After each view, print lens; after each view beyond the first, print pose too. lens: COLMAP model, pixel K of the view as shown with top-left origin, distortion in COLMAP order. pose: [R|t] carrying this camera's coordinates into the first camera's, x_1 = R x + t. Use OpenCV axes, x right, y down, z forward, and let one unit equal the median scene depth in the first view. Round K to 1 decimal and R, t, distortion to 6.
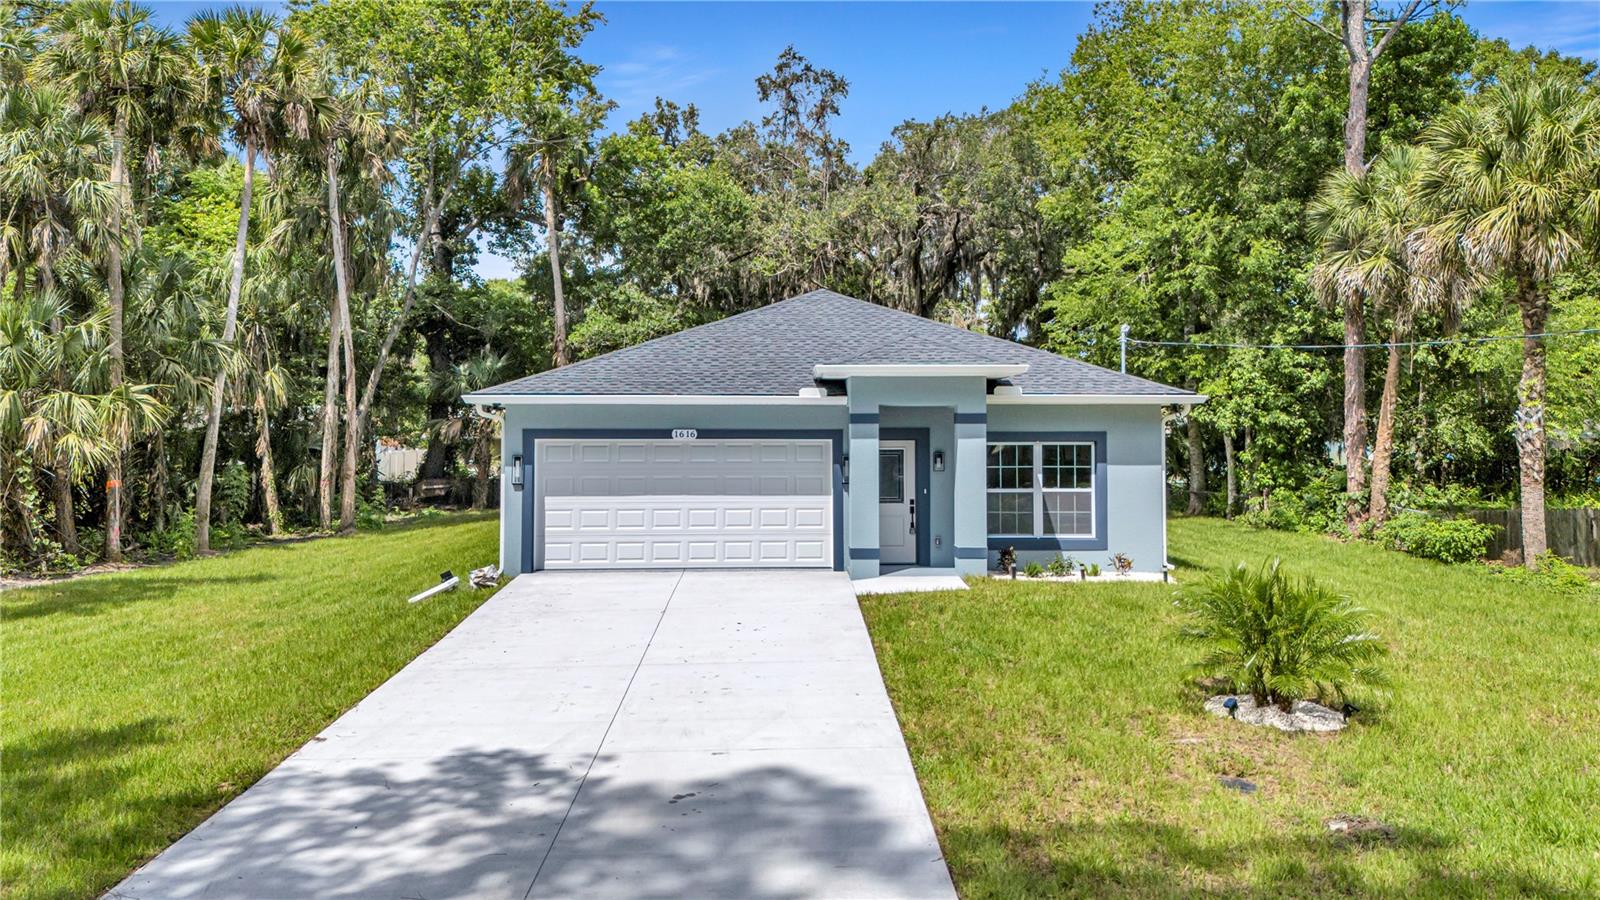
lens RADIAL K [[1198.8, 0, 806.3], [0, 1198.8, 405.5], [0, 0, 1]] dist [0.051062, -0.062773]
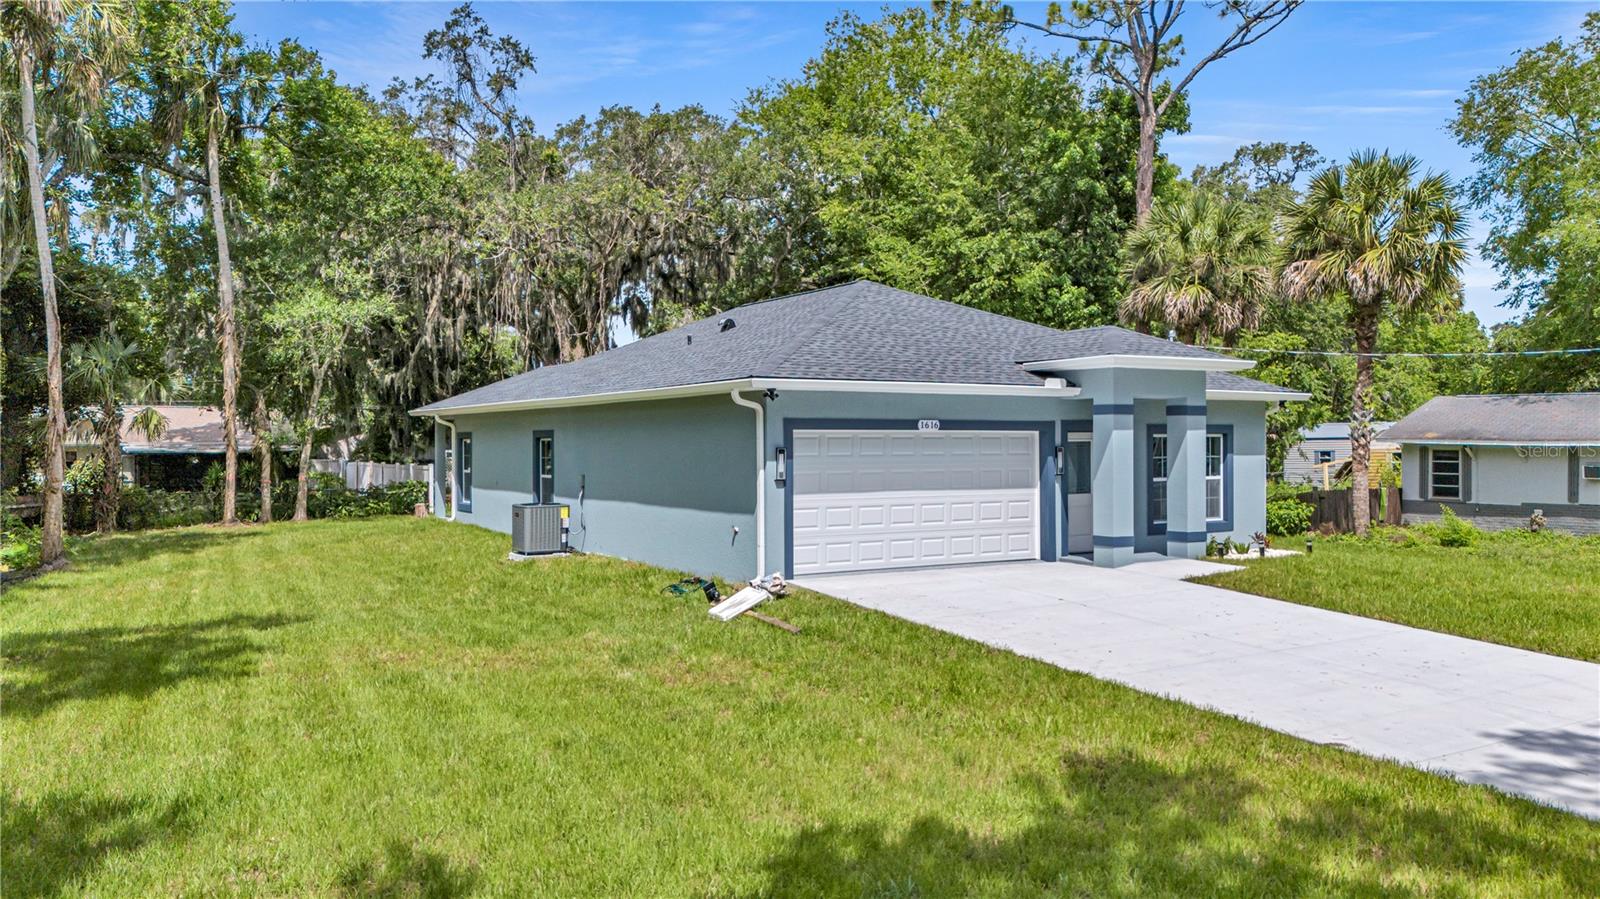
lens RADIAL K [[1180.5, 0, 806.7], [0, 1180.5, 451.5], [0, 0, 1]] dist [0.042693, -0.003685]
pose [[0.868033, -0.004748, 0.496484, -0.633932], [-0.011856, 0.999471, 0.030287, 0.017614], [-0.496365, -0.032176, 0.867518, 0.242971]]
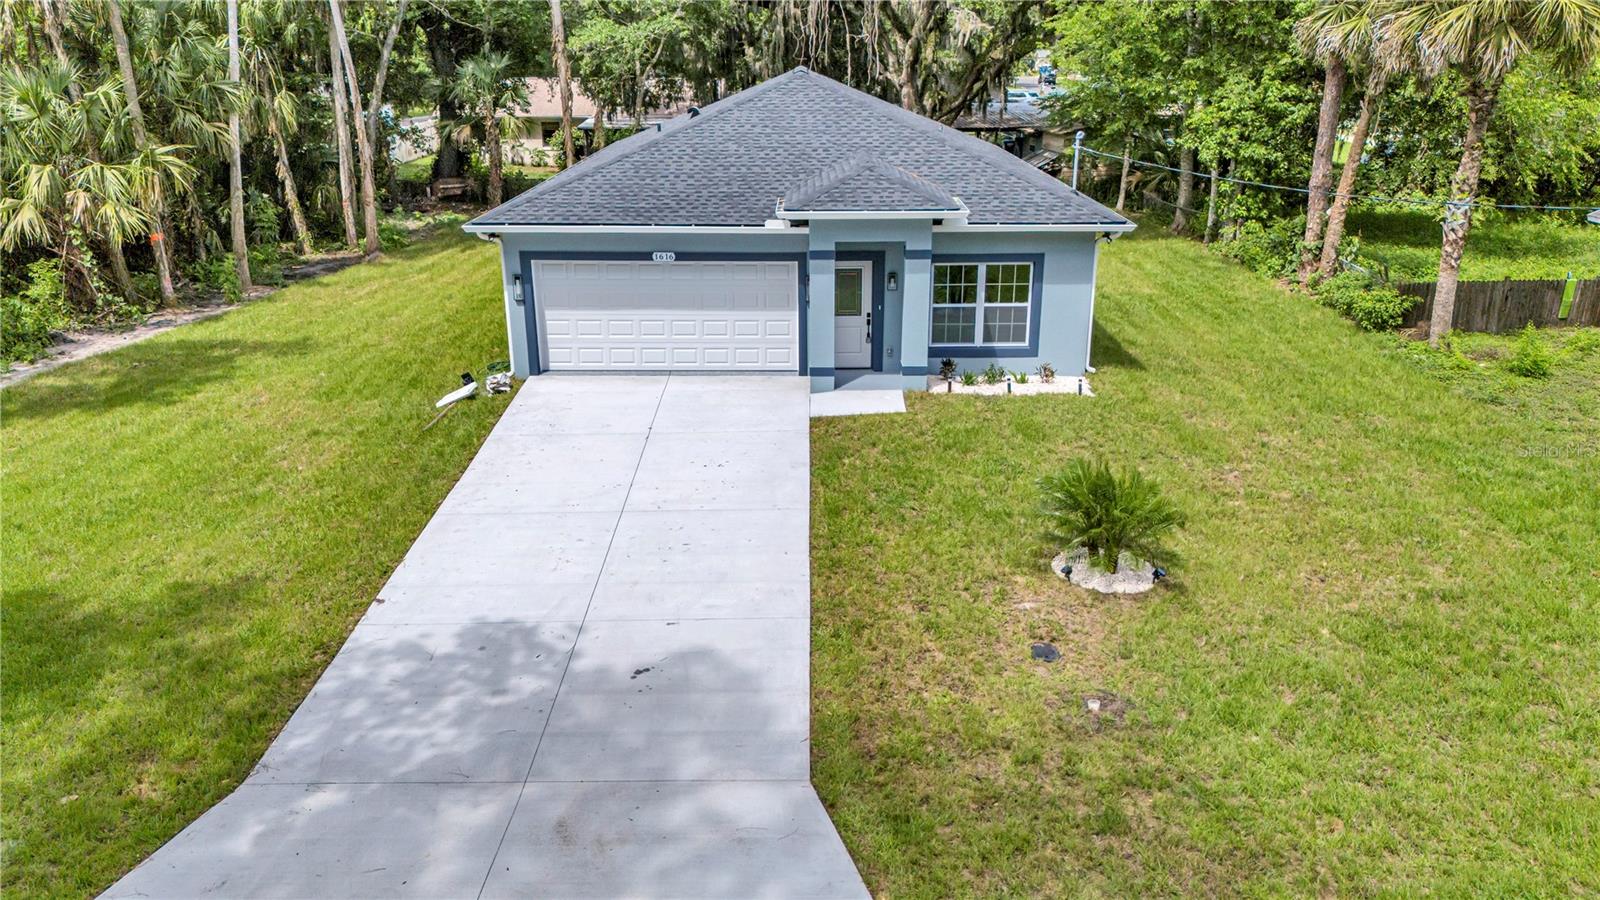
lens RADIAL K [[1188.4, 0, 824.4], [0, 1188.4, 452.0], [0, 0, 1]] dist [0.097140, -0.160399]
pose [[0.999888, 0.007057, -0.013218, 0.062180], [-0.001965, 0.936294, 0.351210, -0.193284], [0.014855, -0.351145, 0.936203, -0.099912]]
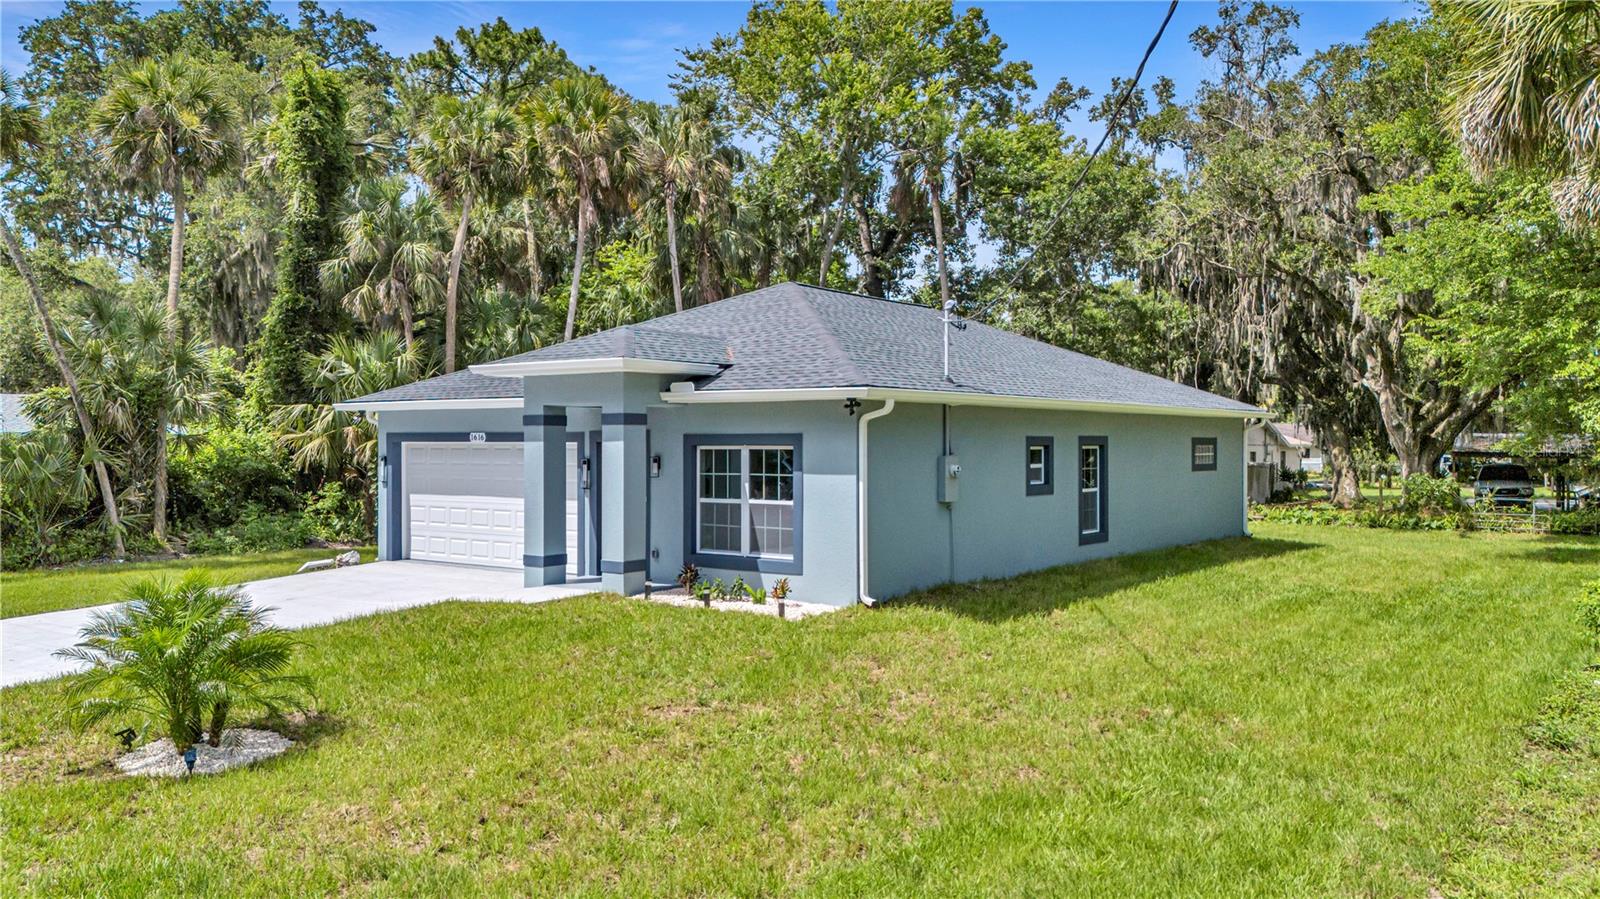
lens RADIAL K [[1180.5, 0, 806.7], [0, 1180.5, 451.5], [0, 0, 1]] dist [0.042693, -0.003685]
pose [[0.782876, 0.004678, -0.622161, 0.751607], [0.015625, 0.999509, 0.027177, 0.012486], [0.621982, -0.030998, 0.782418, 0.367249]]
